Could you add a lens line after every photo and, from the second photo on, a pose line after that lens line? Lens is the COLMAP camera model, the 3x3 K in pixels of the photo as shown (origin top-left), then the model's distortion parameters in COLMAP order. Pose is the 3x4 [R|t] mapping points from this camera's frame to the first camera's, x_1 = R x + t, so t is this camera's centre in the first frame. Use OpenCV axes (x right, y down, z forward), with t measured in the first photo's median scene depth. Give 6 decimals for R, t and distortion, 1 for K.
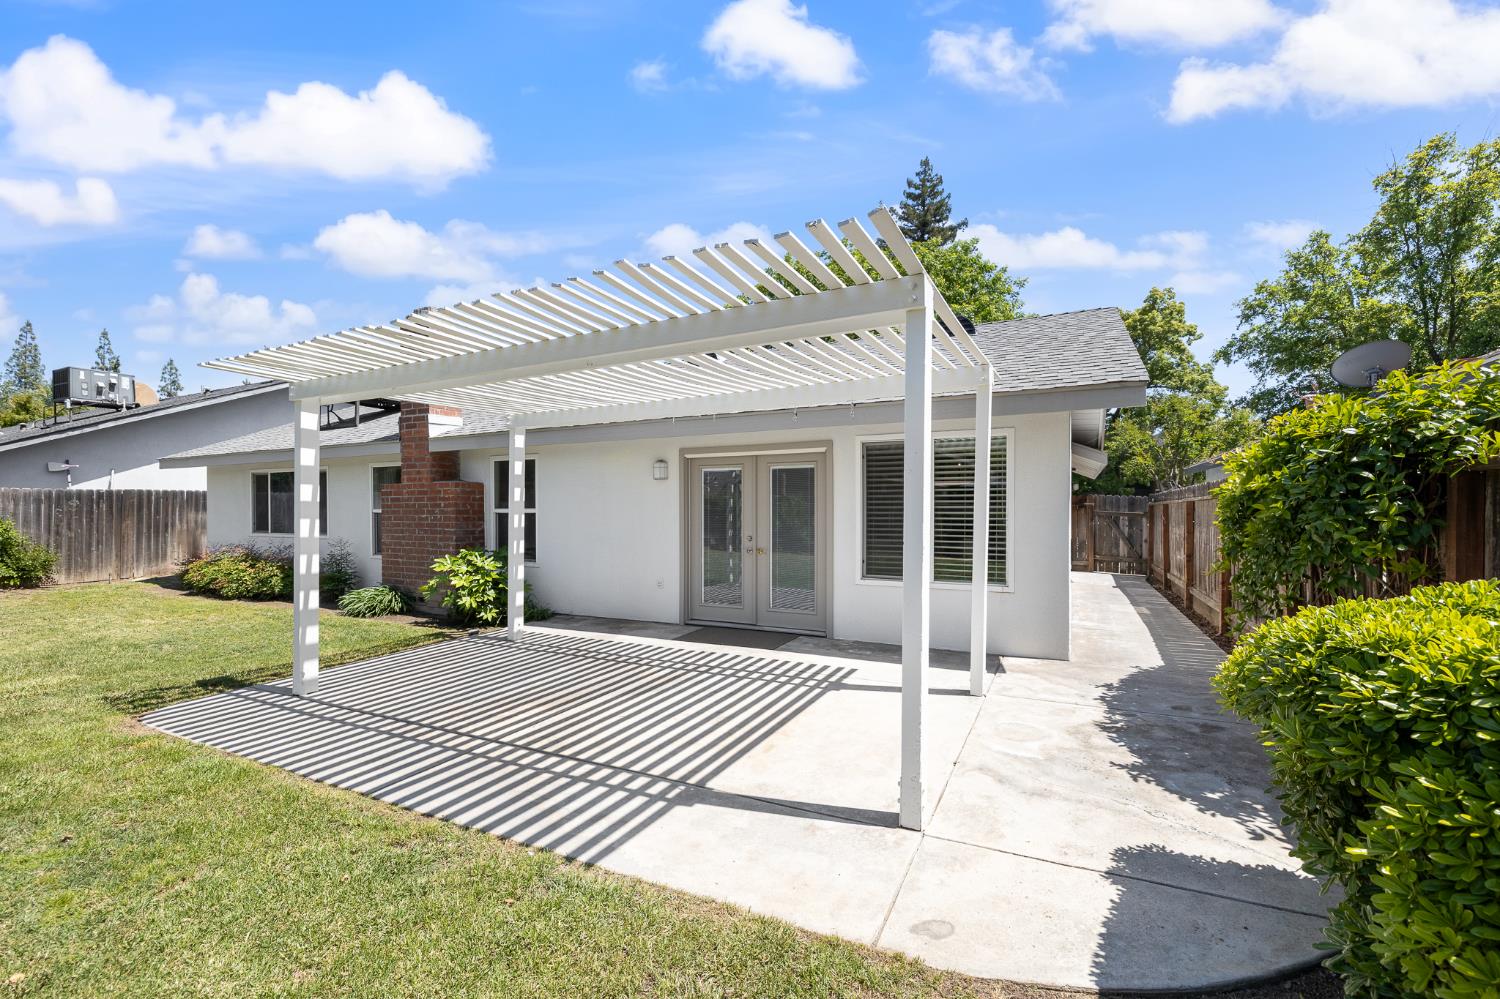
lens RADIAL K [[636.9, 0, 752.9], [0, 636.9, 519.8], [0, 0, 1]] dist [0.001013, 0.000074]
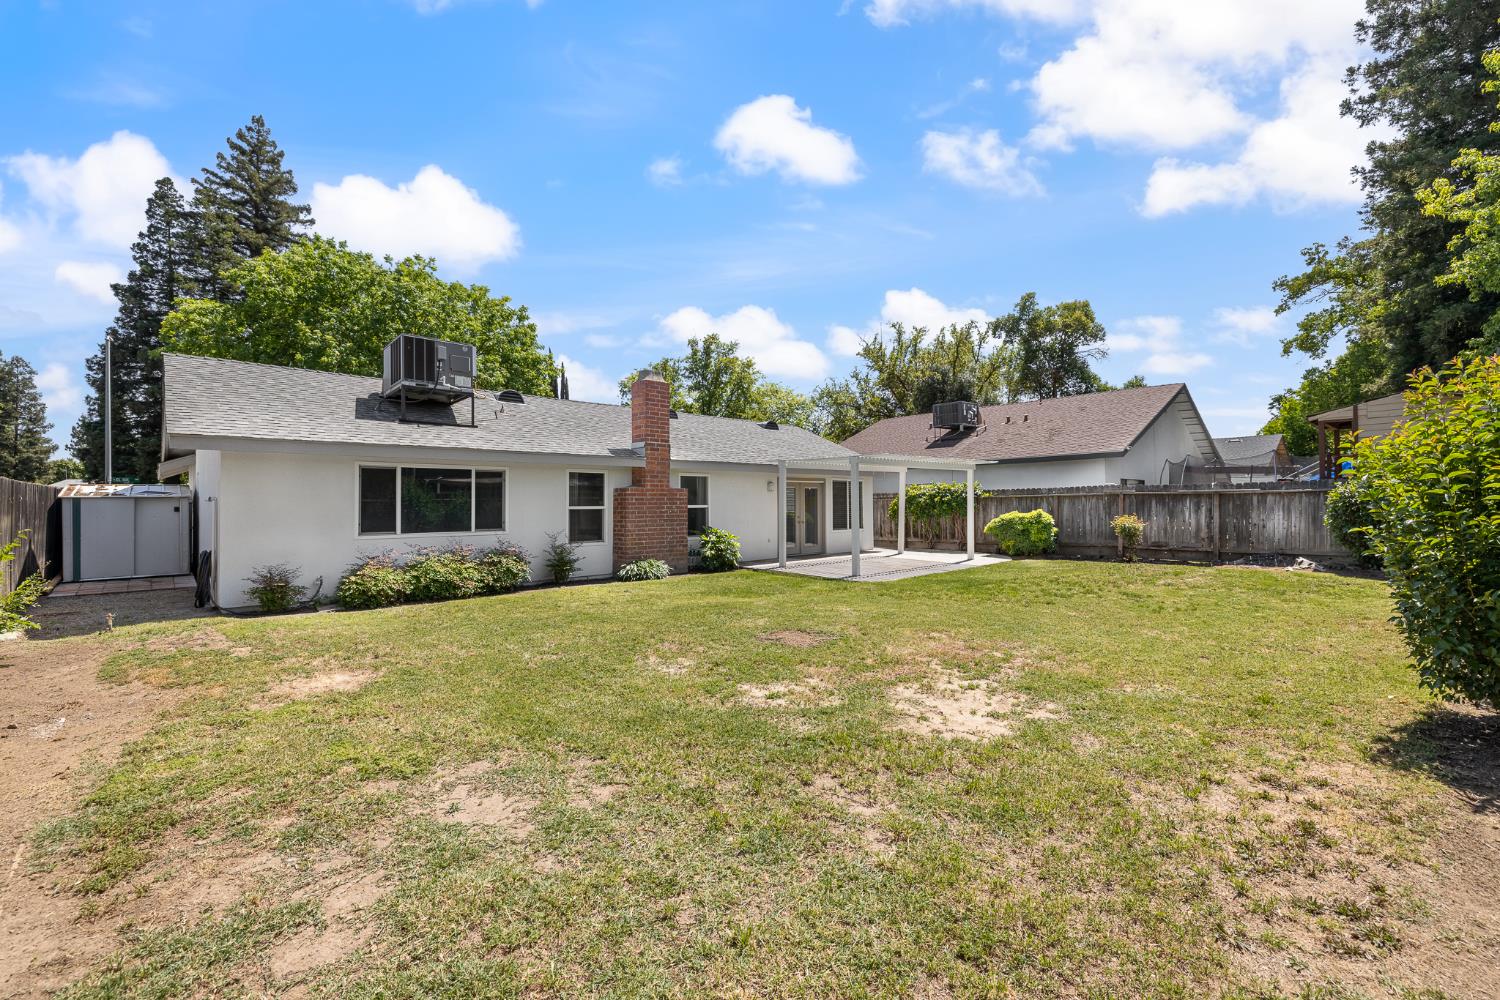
lens RADIAL K [[659.7, 0, 750.0], [0, 659.7, 500.0], [0, 0, 1]] dist [0.000695, 0.000004]
pose [[0.333653, 0.003869, 0.942688, -2.213309], [0.023402, 0.999649, -0.012385, -0.008298], [-0.942406, 0.026193, 0.333445, 0.330258]]
